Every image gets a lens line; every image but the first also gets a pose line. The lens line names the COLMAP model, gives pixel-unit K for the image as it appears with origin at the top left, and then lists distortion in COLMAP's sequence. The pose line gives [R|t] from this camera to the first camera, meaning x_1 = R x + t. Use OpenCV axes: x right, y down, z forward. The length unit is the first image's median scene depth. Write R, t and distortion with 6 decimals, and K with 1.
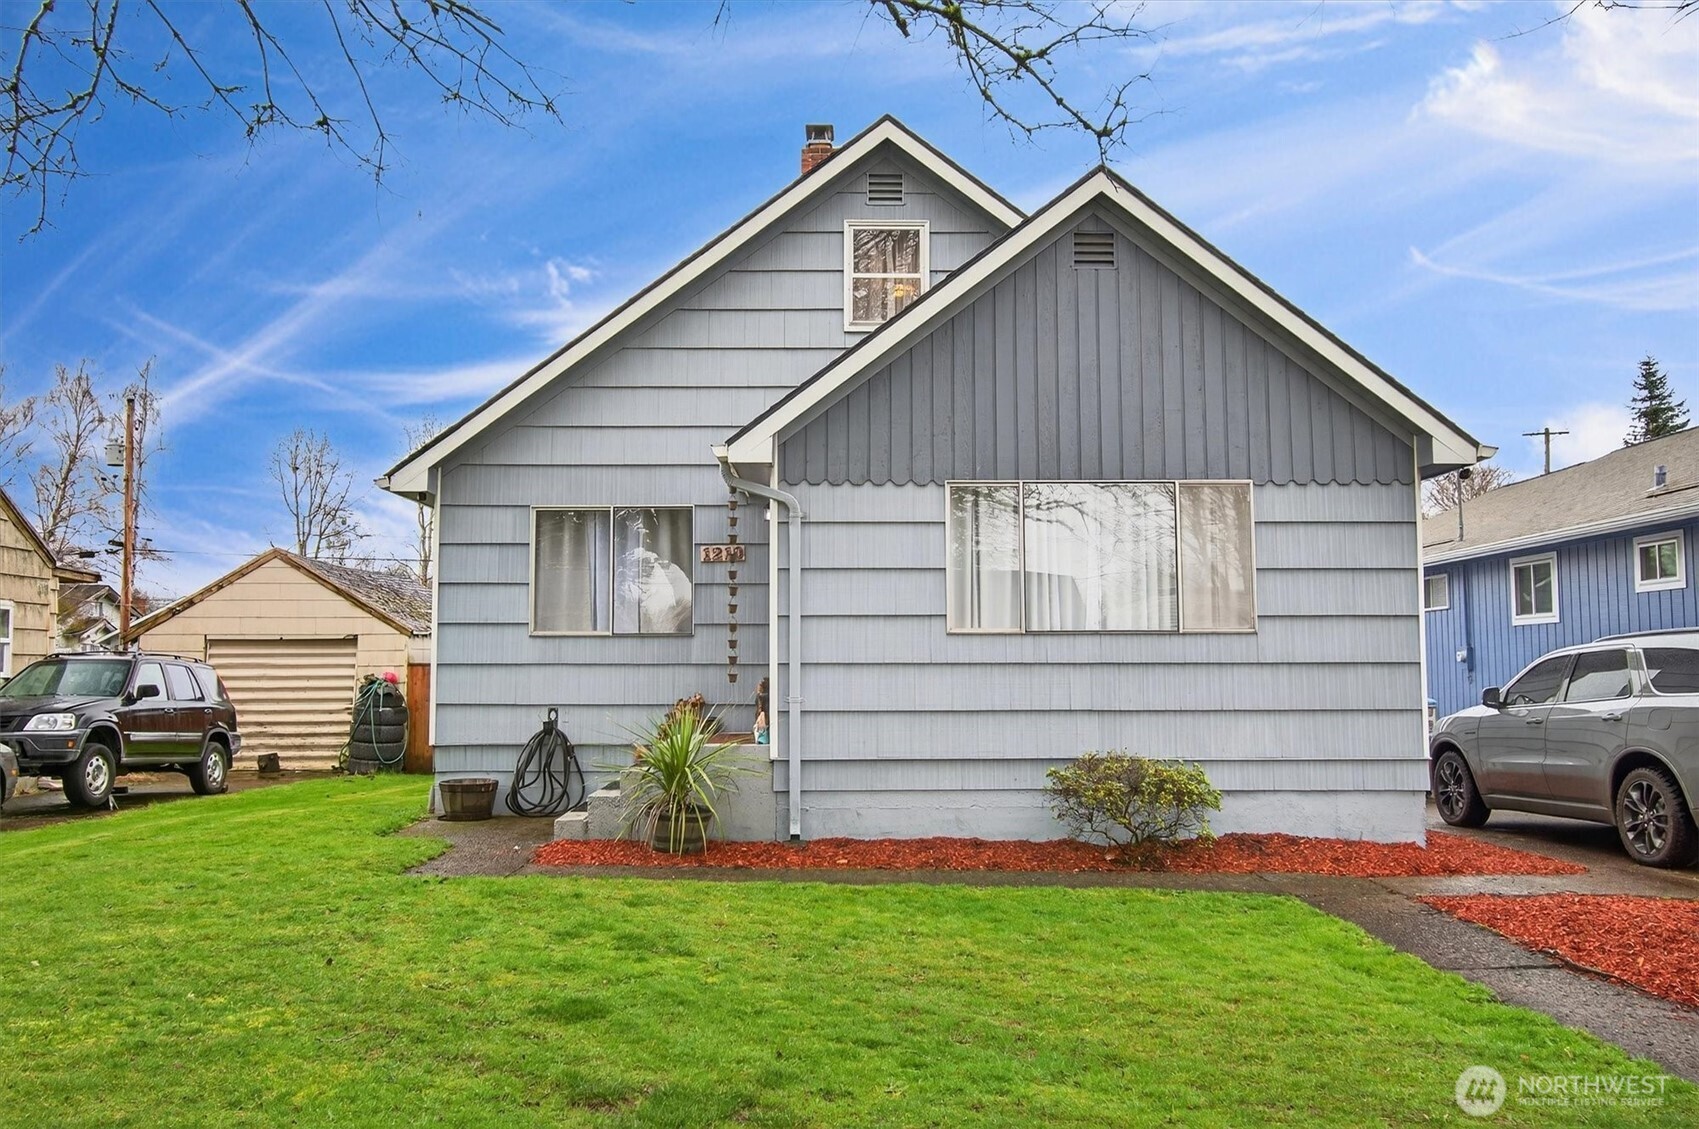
lens RADIAL K [[1189.4, 0, 849.6], [0, 1189.4, 596.6], [0, 0, 1]] dist [-0.004189, 0.000640]
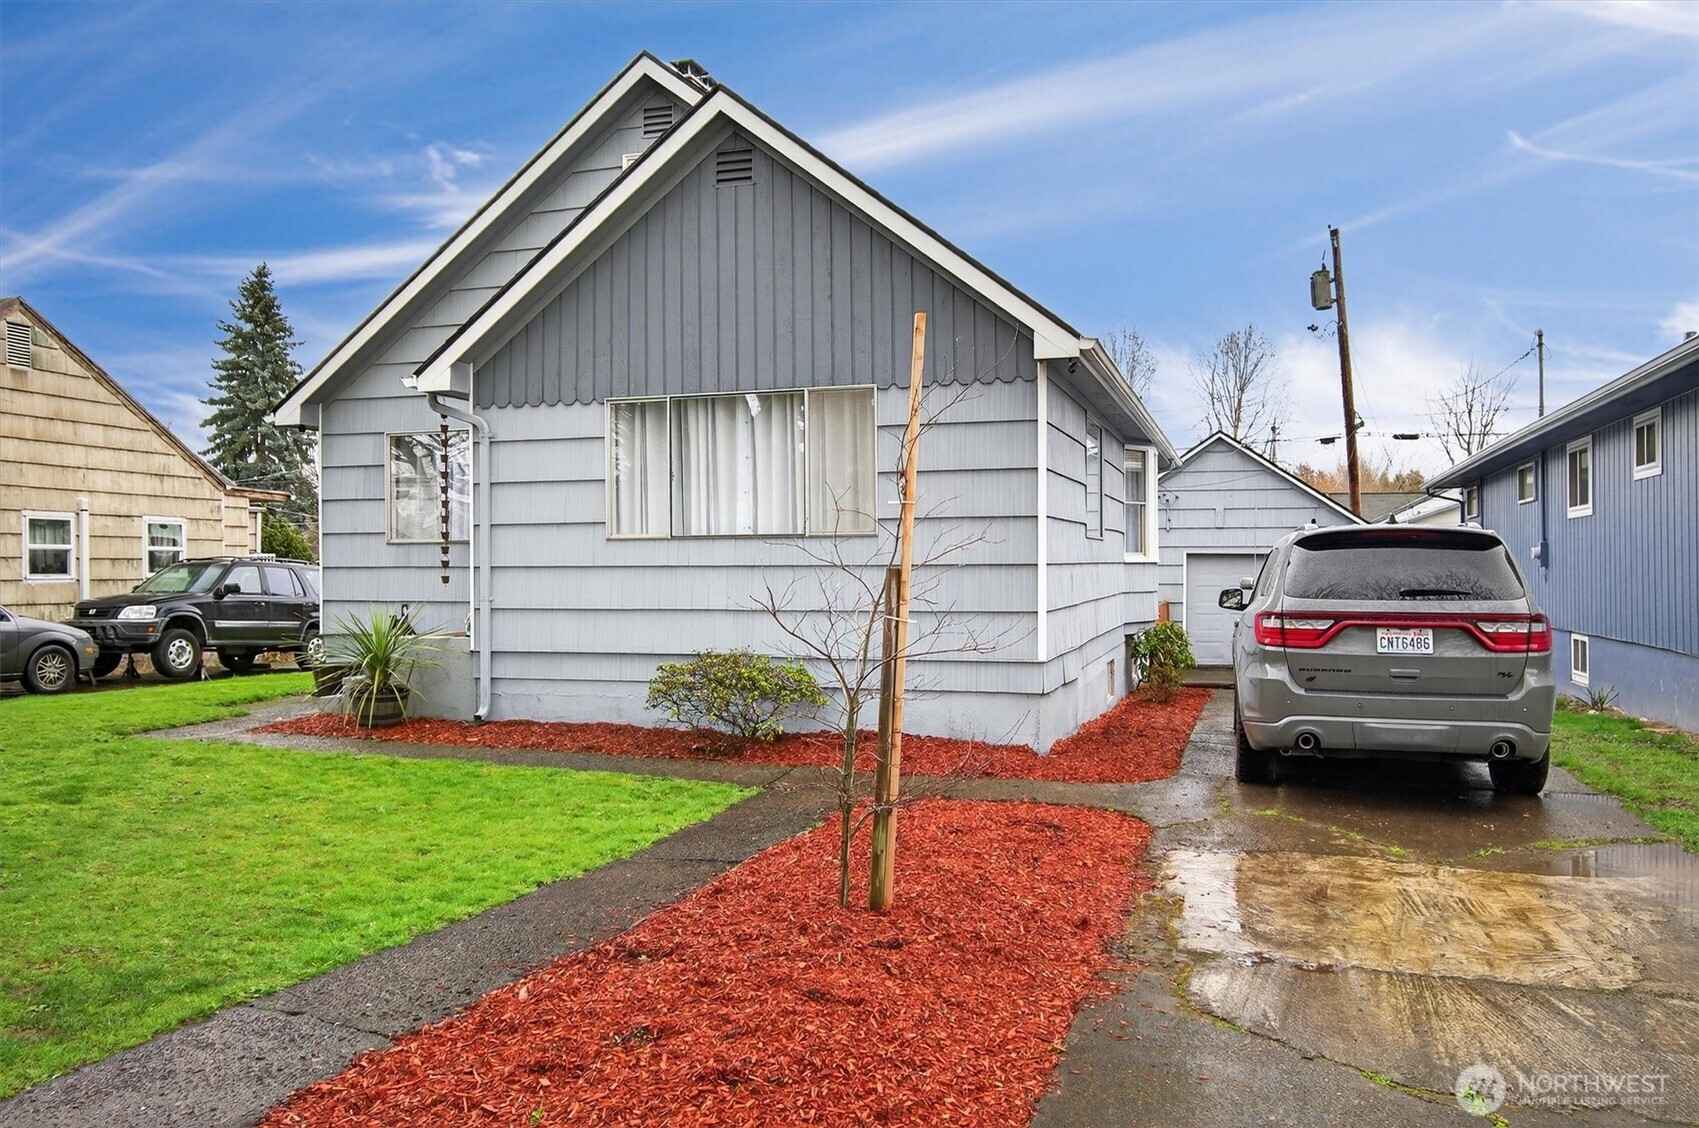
lens RADIAL K [[1133.8, 0, 910.0], [0, 1133.8, 574.6], [0, 0, 1]] dist [-0.004317, 0.000514]
pose [[0.959521, -0.000991, -0.281637, 0.640256], [0.020286, 0.997640, 0.065602, 0.000834], [0.280907, -0.068659, 0.957276, 0.074361]]
